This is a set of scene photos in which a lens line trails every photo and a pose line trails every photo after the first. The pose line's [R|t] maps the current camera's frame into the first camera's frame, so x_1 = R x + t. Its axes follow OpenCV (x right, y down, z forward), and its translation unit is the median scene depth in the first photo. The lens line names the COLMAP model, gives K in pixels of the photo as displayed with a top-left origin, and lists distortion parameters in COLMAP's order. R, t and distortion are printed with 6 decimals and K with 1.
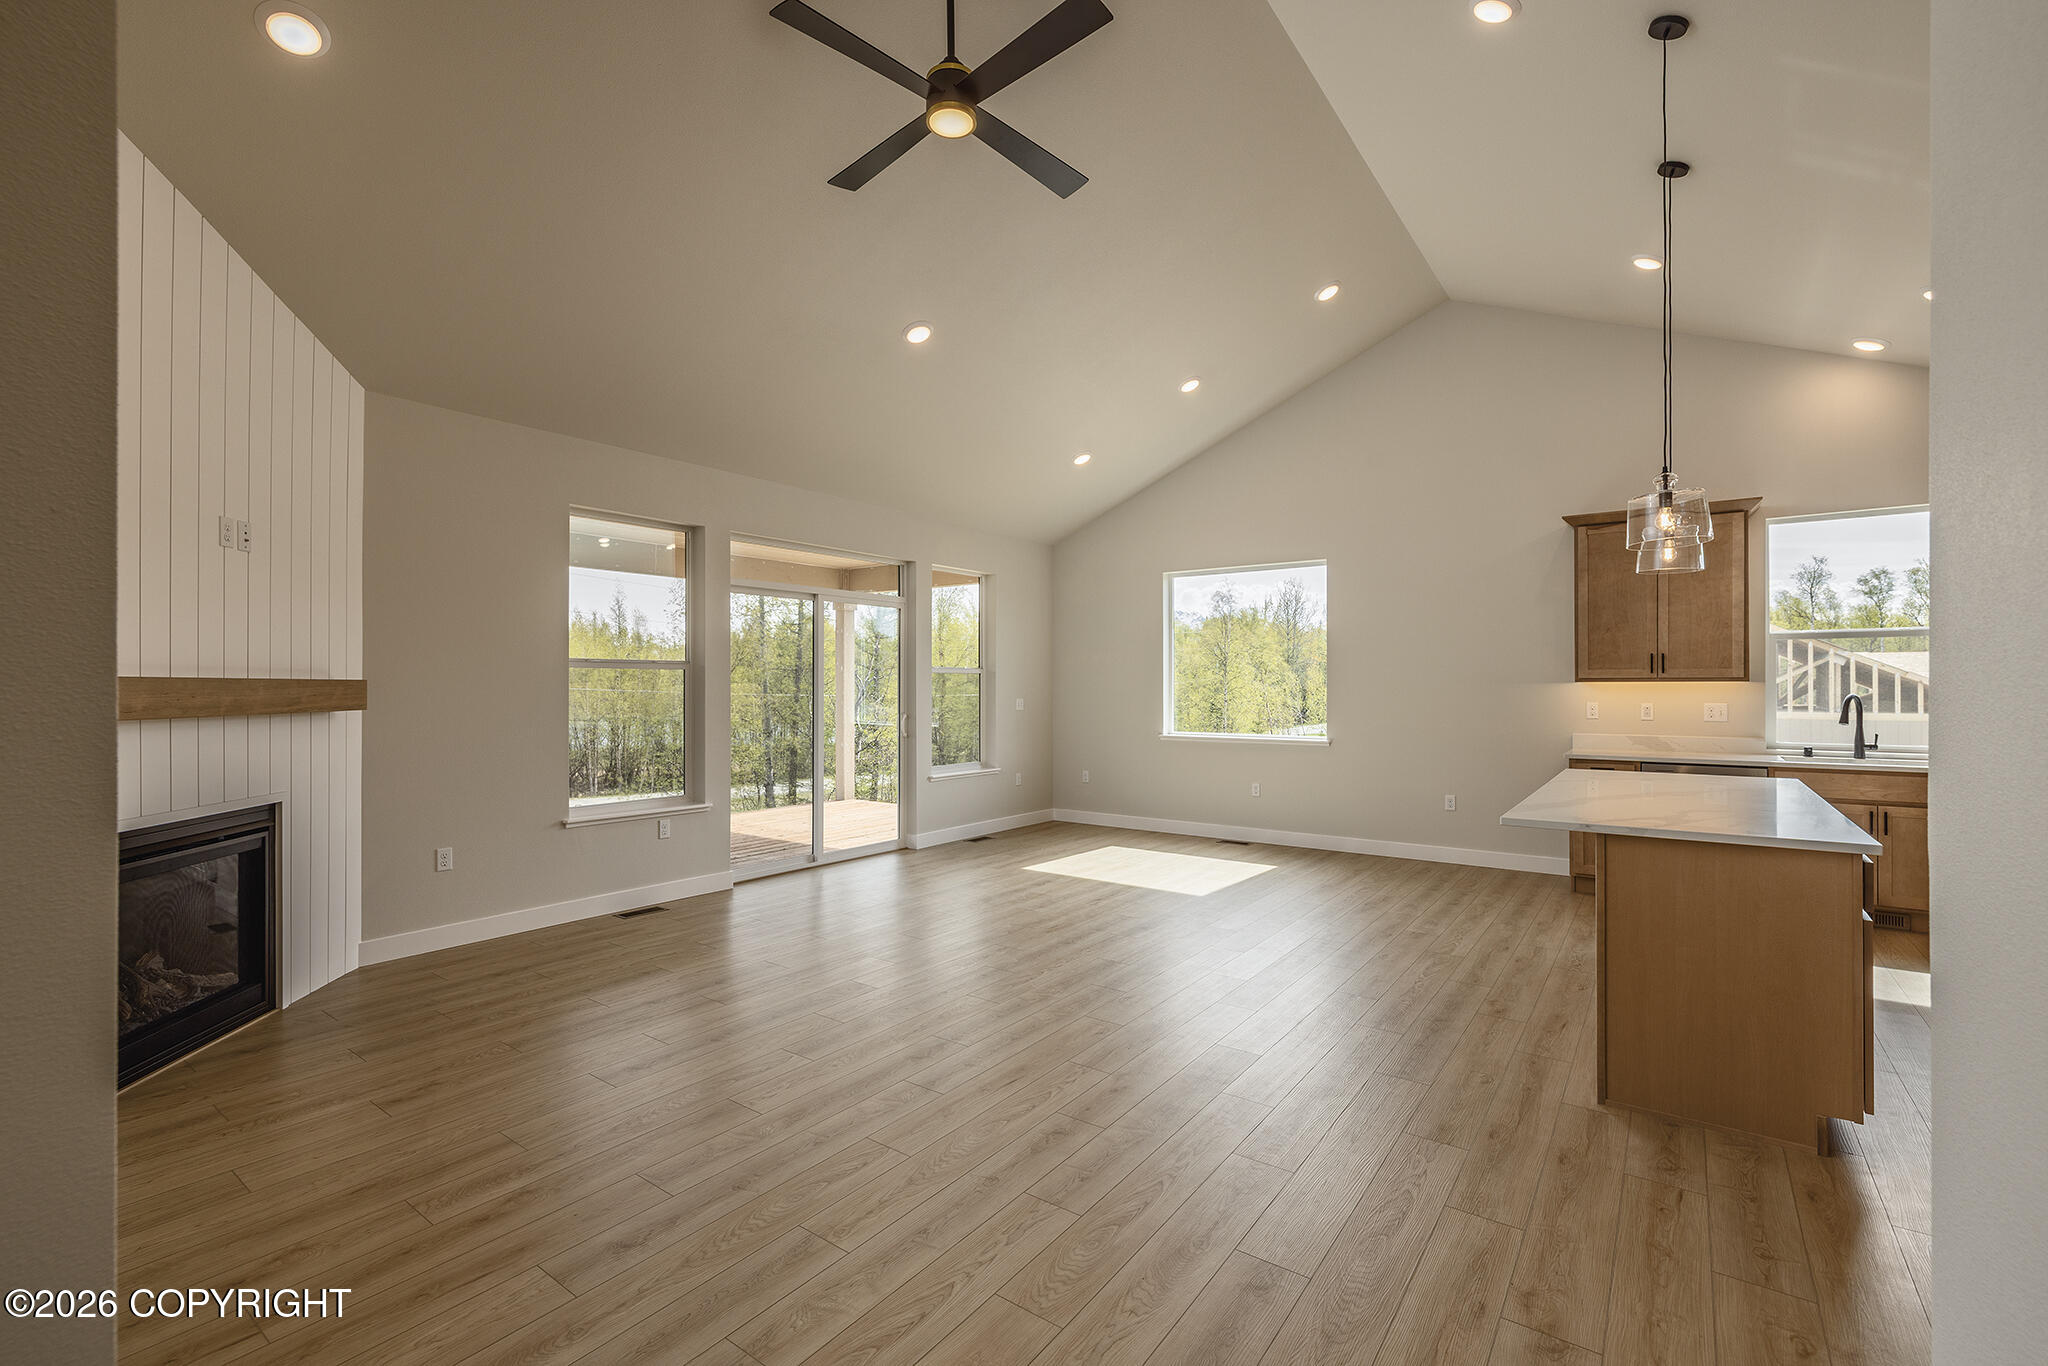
lens RADIAL K [[888.4, 0, 1024.0], [0, 888.4, 683.0], [0, 0, 1]] dist [0.000581, 0.000049]
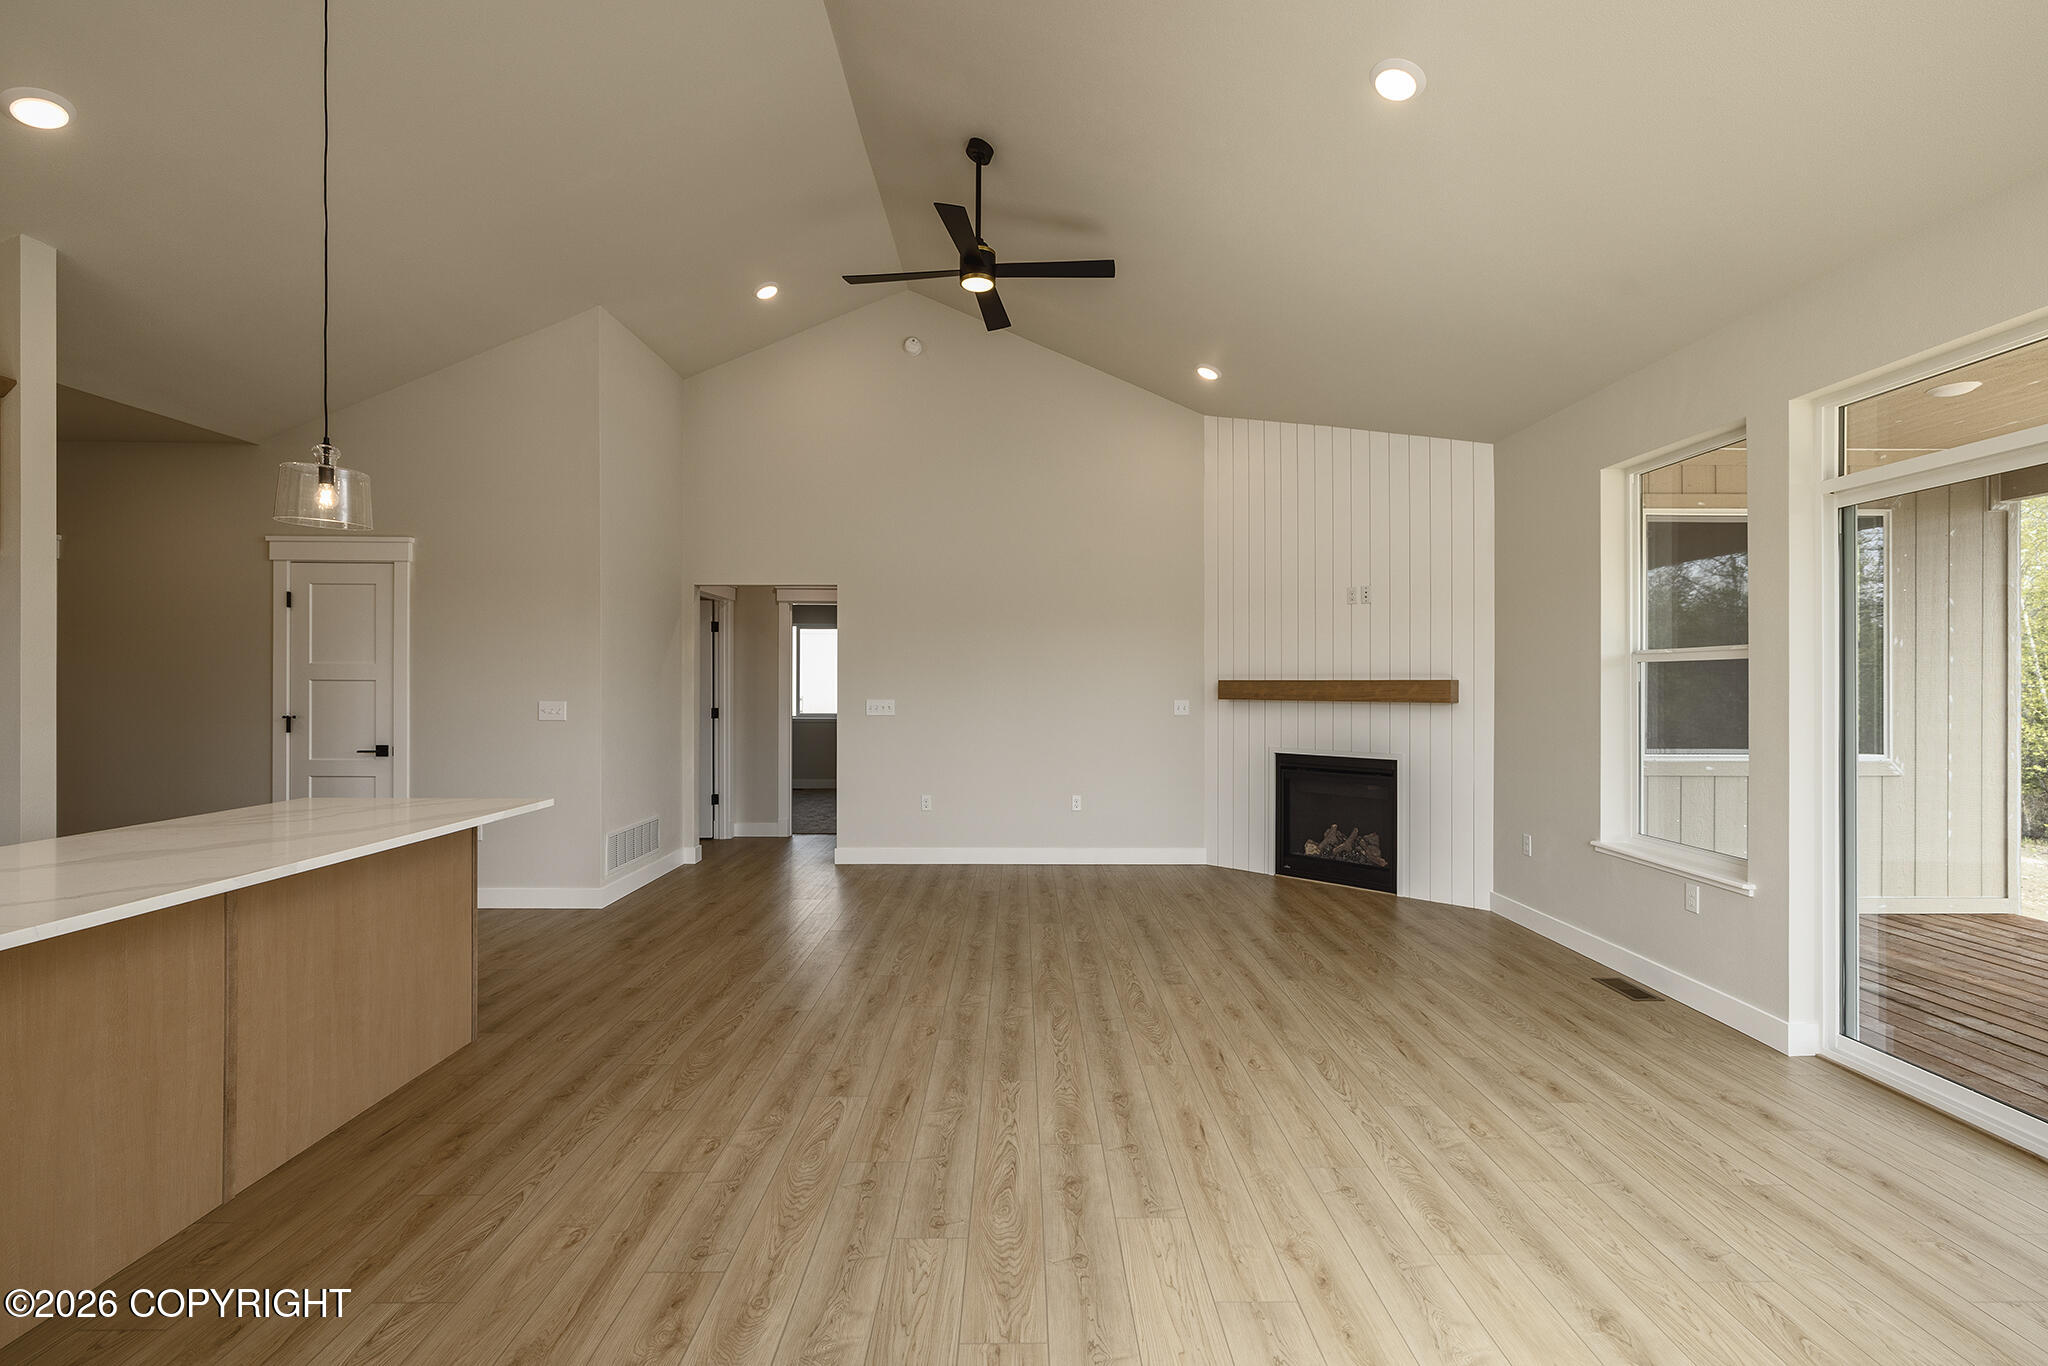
lens RADIAL K [[888.4, 0, 1024.0], [0, 888.4, 683.0], [0, 0, 1]] dist [0.000581, 0.000049]
pose [[-0.798608, -0.002511, -0.601846, 0.602420], [-0.000613, 0.999994, -0.003359, 0.005657], [0.601851, -0.002314, -0.798605, 1.844535]]
